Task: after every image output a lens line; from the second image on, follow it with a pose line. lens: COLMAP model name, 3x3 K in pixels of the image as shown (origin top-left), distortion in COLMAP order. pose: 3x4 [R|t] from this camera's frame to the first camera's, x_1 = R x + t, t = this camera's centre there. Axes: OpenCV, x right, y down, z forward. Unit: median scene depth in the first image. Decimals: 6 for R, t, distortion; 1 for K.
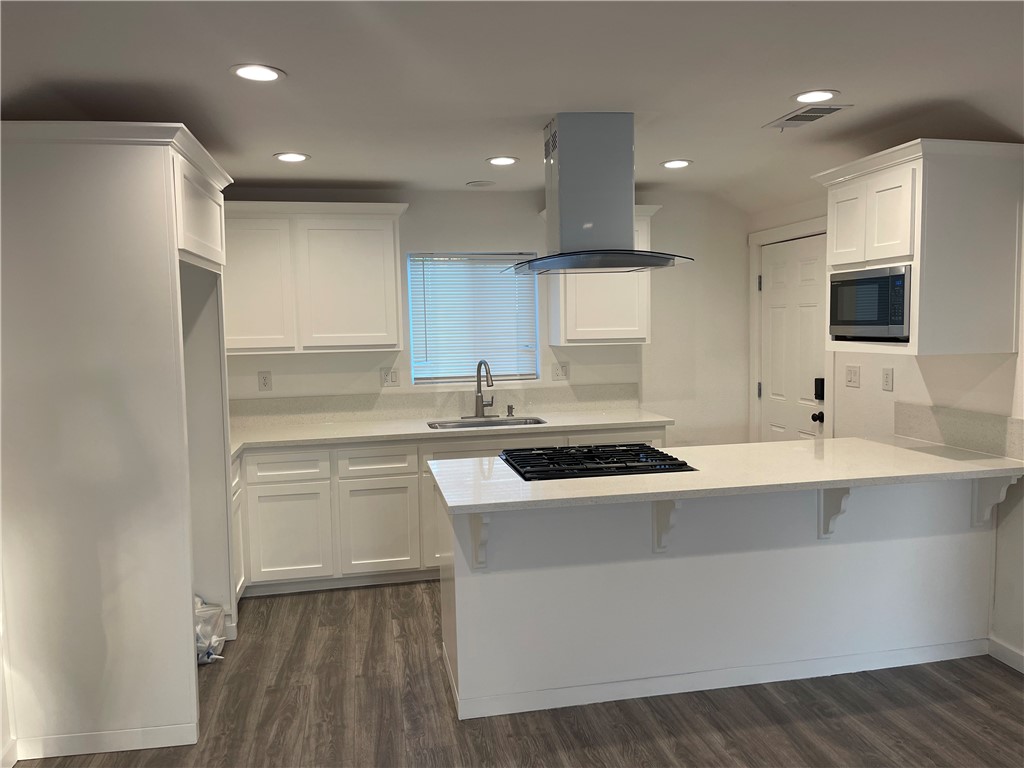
lens RADIAL K [[771.5, 0, 535.2], [0, 771.5, 378.1], [0, 0, 1]] dist [0.044992, -0.070577]
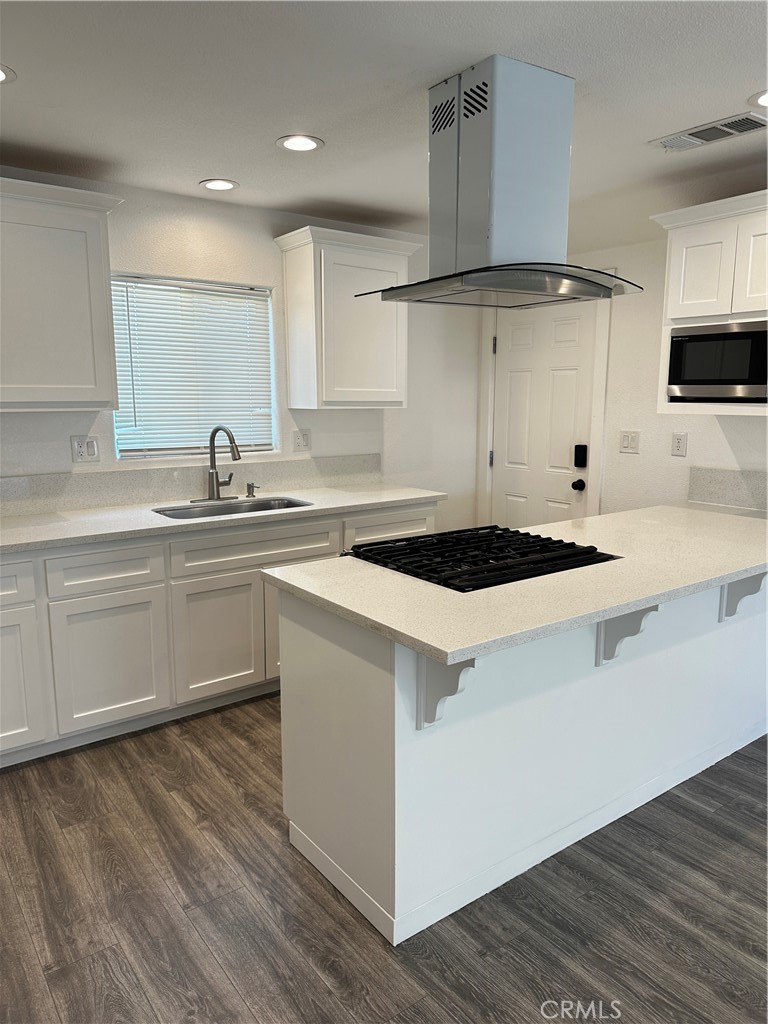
lens RADIAL K [[717.8, 0, 410.8], [0, 717.8, 509.0], [0, 0, 1]] dist [0.046934, -0.056768]
pose [[0.907443, -0.046386, 0.417608, -0.234214], [0.012683, 0.996459, 0.083123, 0.002507], [-0.419984, -0.070133, 0.904817, 0.311136]]
